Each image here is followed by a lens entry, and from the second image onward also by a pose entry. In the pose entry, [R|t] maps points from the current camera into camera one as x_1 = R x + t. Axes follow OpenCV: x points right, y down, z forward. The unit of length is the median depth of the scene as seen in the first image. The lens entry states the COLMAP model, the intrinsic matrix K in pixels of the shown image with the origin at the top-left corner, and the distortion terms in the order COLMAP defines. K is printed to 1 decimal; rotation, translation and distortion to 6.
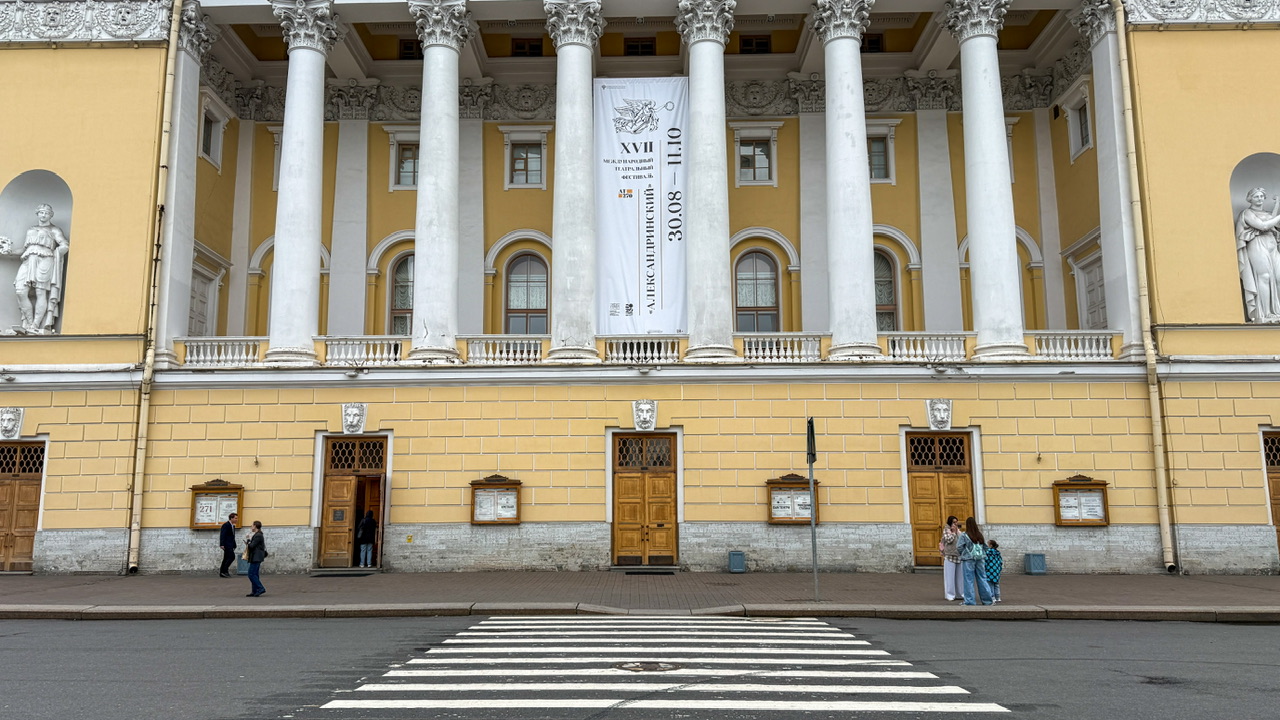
lens RADIAL K [[915.9, 0, 625.2], [0, 915.9, 364.9], [0, 0, 1]] dist [0.079751, -0.080907]
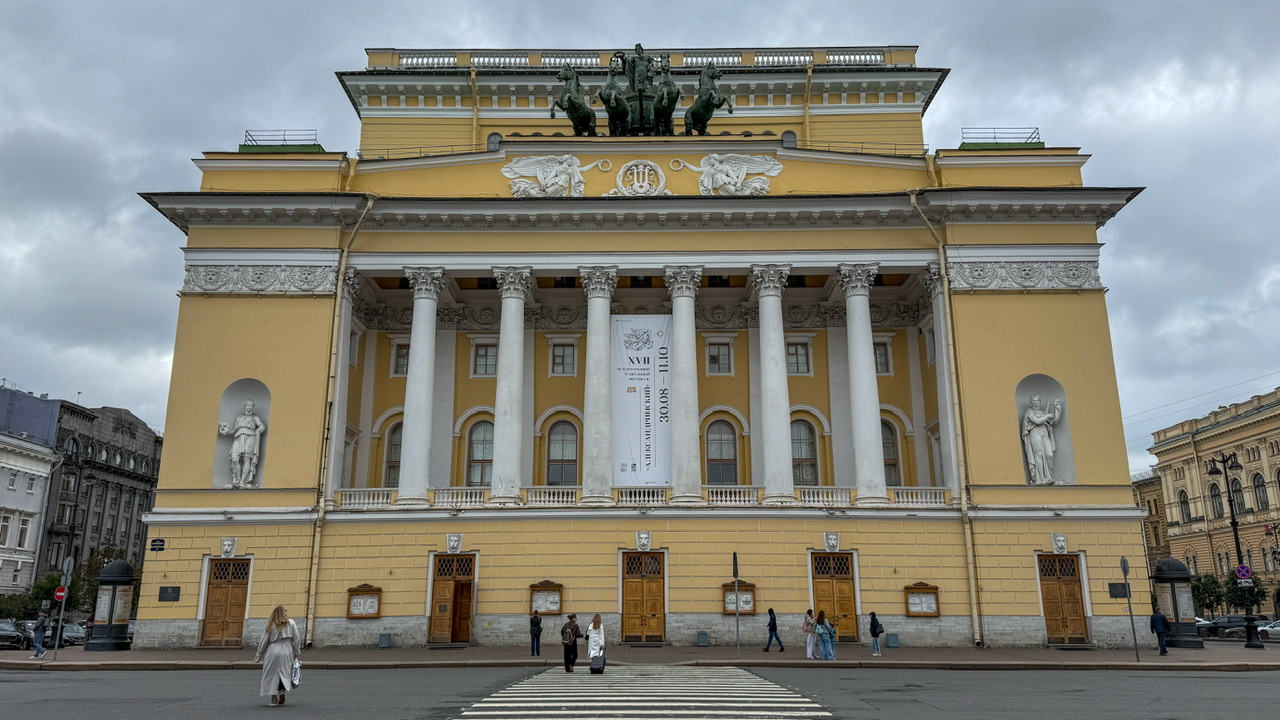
lens RADIAL K [[908.6, 0, 640.0], [0, 908.6, 360.0], [0, 0, 1]] dist [0.127250, -0.182001]
pose [[0.999890, 0.004538, 0.014124, -0.007655], [-0.003120, 0.995094, -0.098887, -0.095001], [-0.014503, 0.098832, 0.994998, -0.553140]]
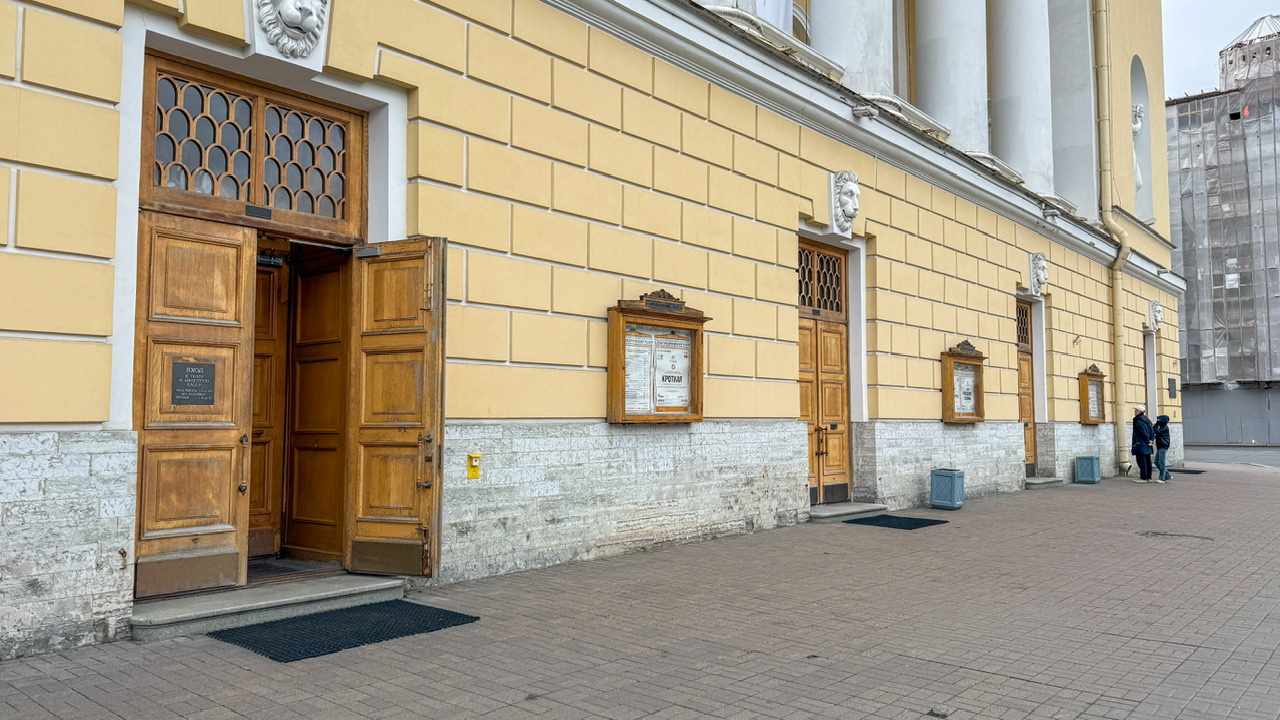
lens RADIAL K [[915.9, 0, 625.2], [0, 915.9, 364.9], [0, 0, 1]] dist [0.079751, -0.080907]
pose [[0.641675, 0.050690, 0.765300, -0.423131], [-0.138760, 0.989020, 0.050837, 0.129671], [-0.754320, -0.138814, 0.641664, 0.754072]]
